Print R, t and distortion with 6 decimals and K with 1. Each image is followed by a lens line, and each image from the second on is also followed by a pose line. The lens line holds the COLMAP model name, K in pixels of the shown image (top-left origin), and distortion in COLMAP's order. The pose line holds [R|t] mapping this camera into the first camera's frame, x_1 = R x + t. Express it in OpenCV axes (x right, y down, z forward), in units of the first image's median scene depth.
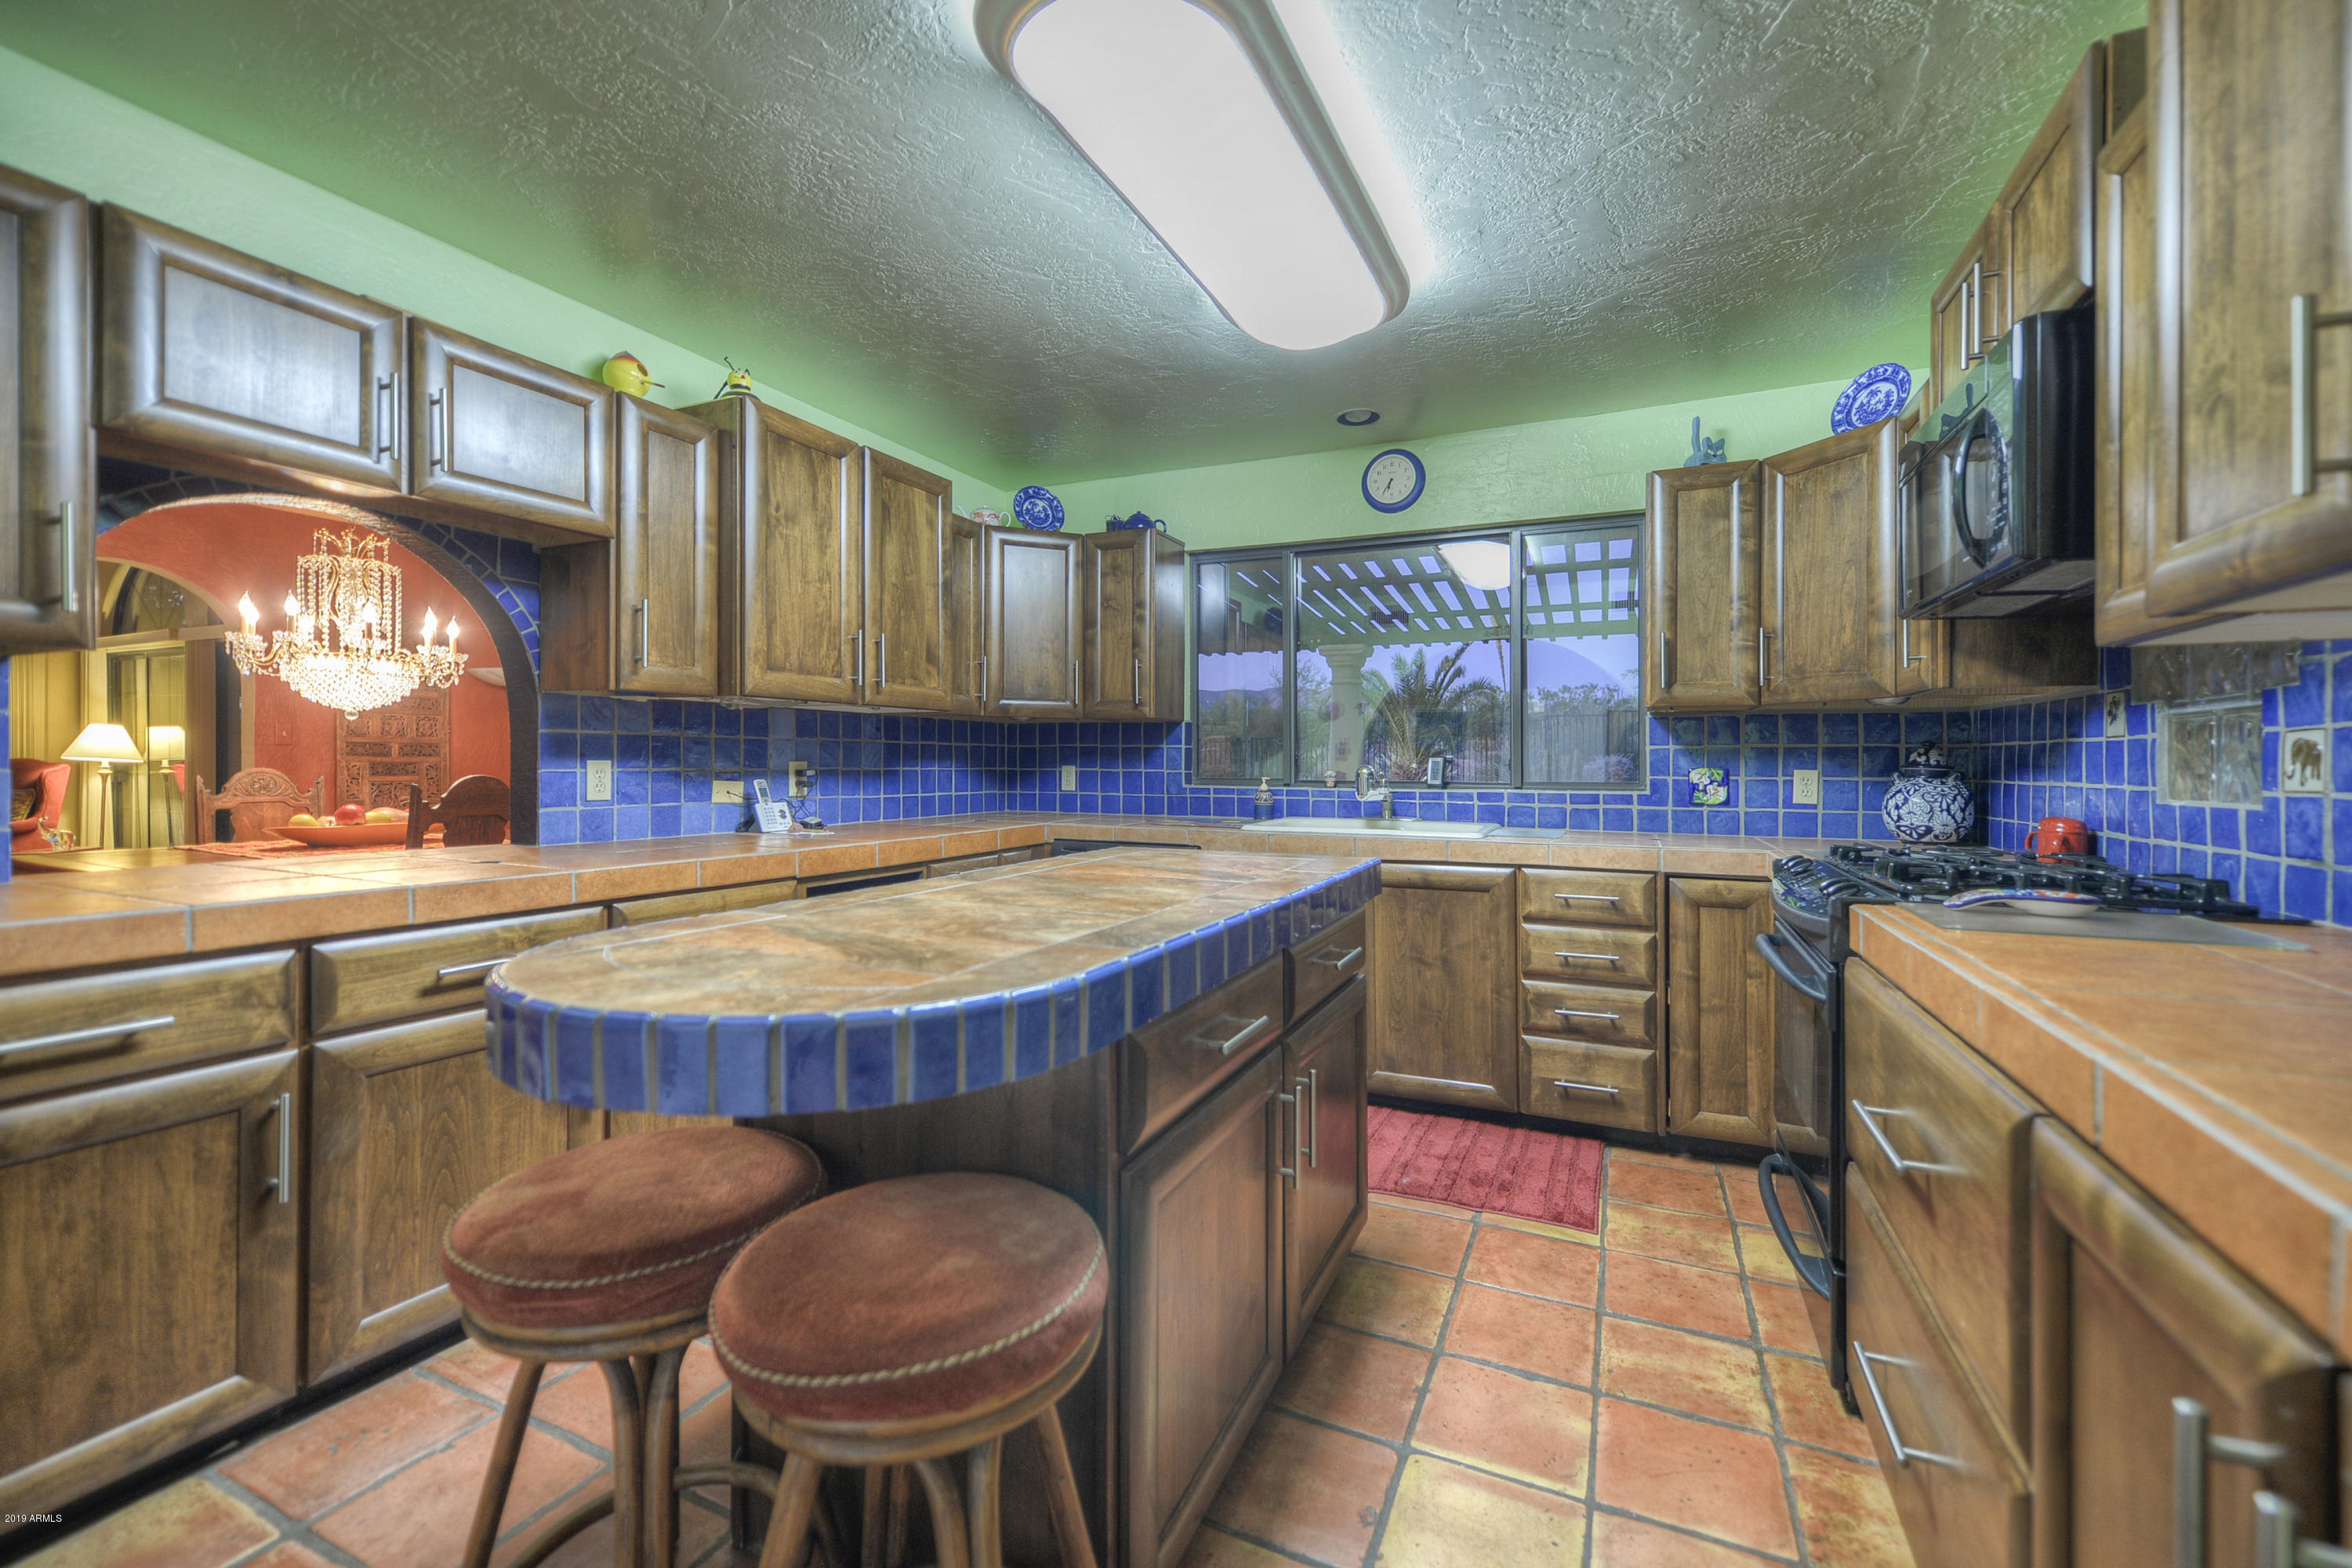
lens RADIAL K [[927.2, 0, 1140.8], [0, 927.2, 765.1], [0, 0, 1]] dist [0.005029, -0.002082]
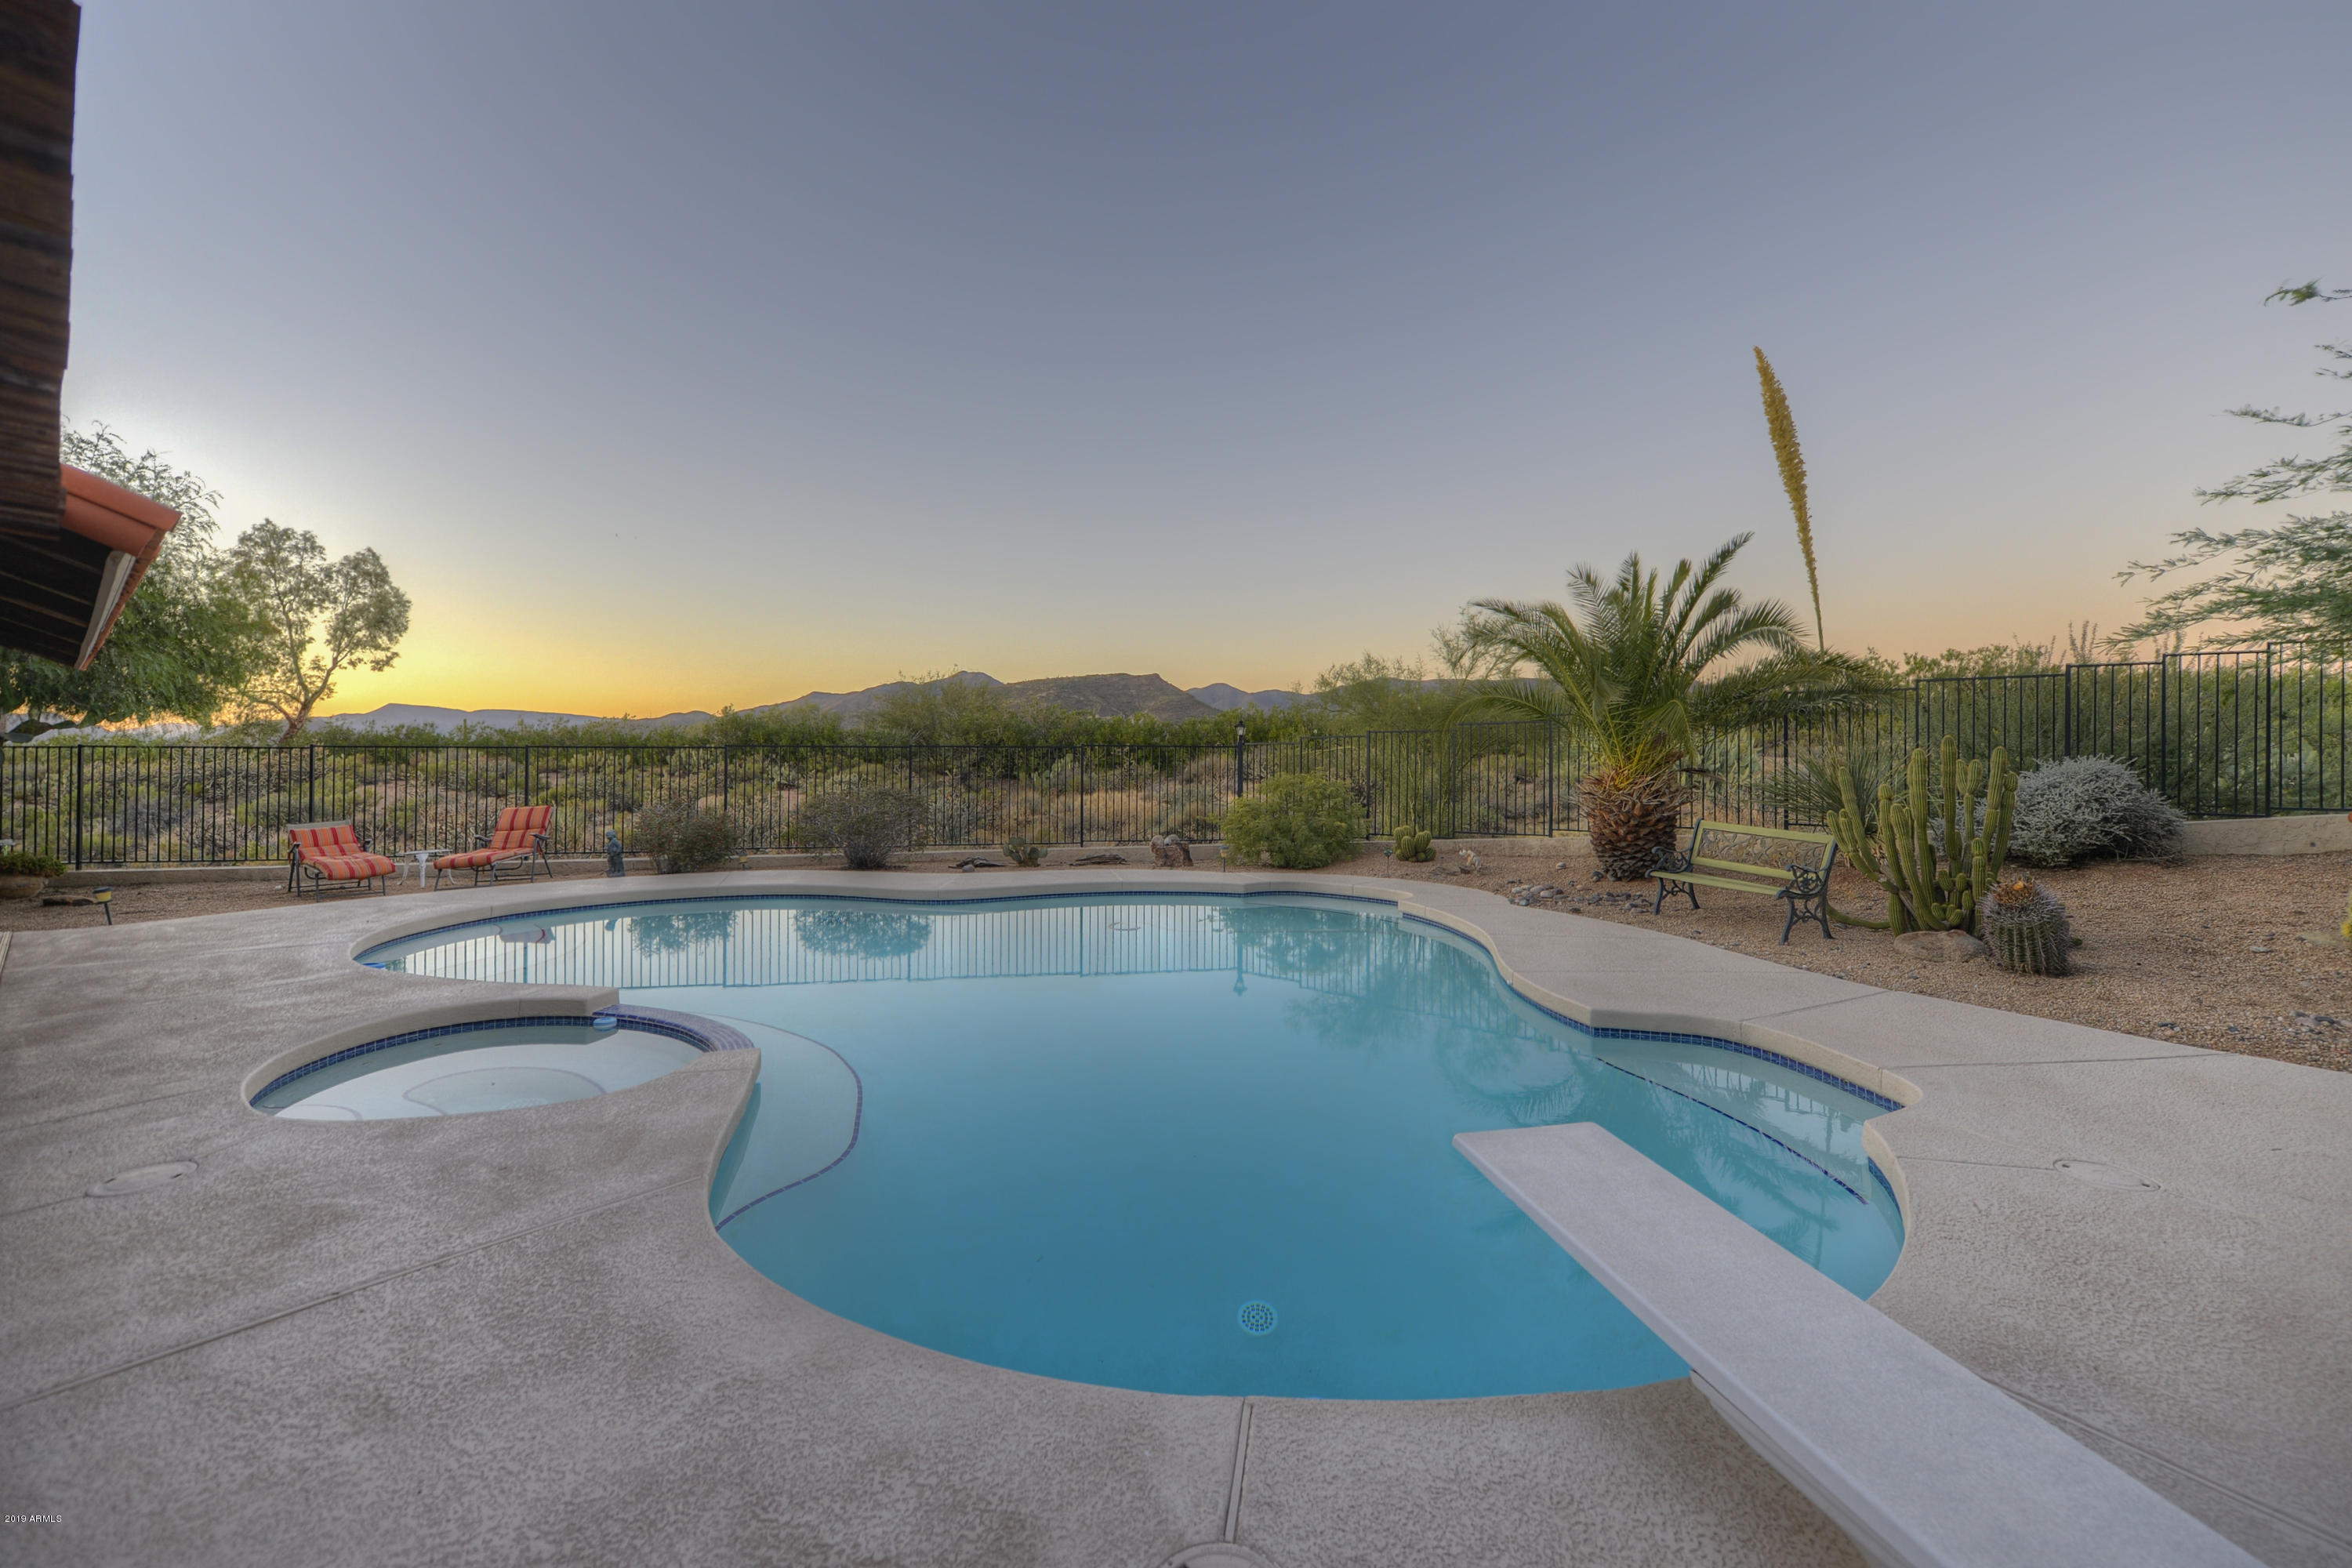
lens RADIAL K [[968.1, 0, 1132.0], [0, 968.1, 756.3], [0, 0, 1]] dist [0.003191, 0.000718]
pose [[0.964123, -0.005497, -0.265399, 1.339759], [0.003296, 0.999956, -0.008739, -0.072904], [0.265436, 0.007551, 0.964099, 3.094960]]
